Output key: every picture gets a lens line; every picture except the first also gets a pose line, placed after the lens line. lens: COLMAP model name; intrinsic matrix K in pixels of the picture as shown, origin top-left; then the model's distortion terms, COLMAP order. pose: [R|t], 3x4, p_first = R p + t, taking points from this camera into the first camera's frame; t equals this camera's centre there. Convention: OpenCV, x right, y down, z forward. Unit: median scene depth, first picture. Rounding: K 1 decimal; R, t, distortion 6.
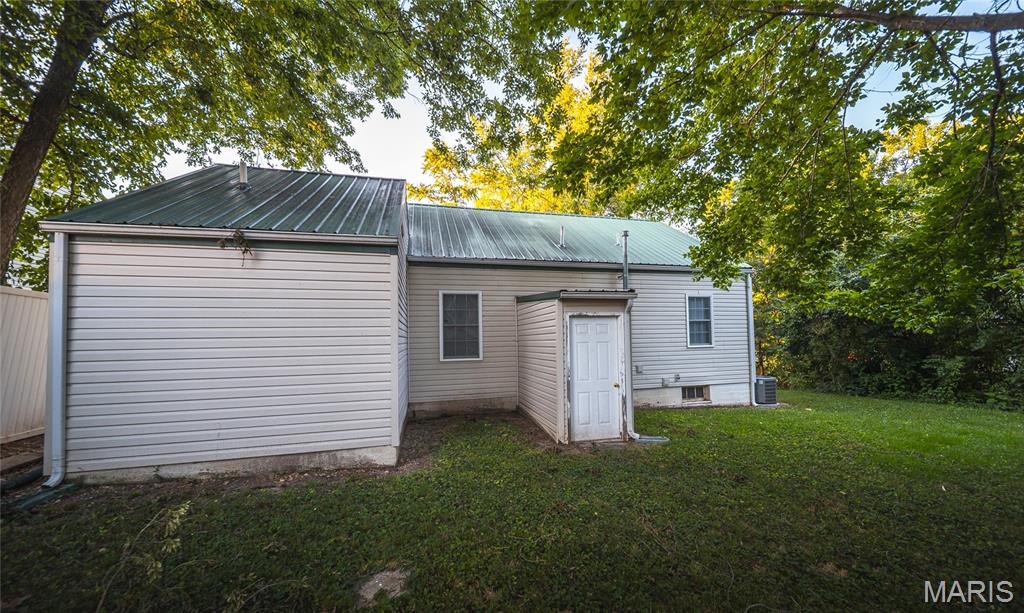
lens RADIAL K [[353.5, 0, 513.1], [0, 353.5, 321.5], [0, 0, 1]] dist [-0.007778, -0.000175]
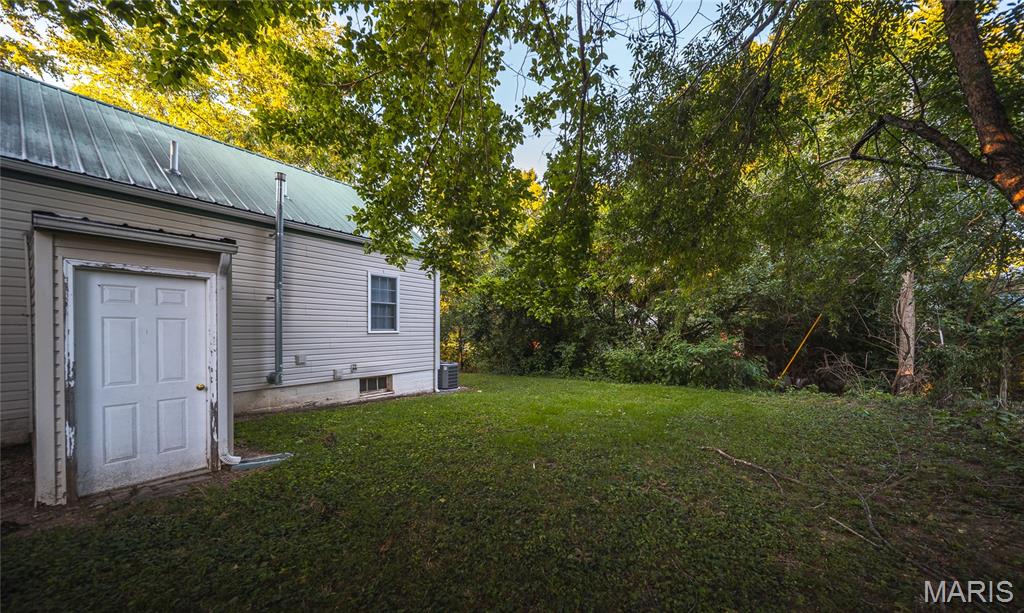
lens RADIAL K [[353.5, 0, 513.1], [0, 353.5, 321.5], [0, 0, 1]] dist [-0.007778, -0.000175]
pose [[0.762047, 0.035450, 0.646551, 0.304652], [-0.056338, 0.998344, 0.011664, 0.022027], [-0.645067, -0.045313, 0.762782, 0.155761]]
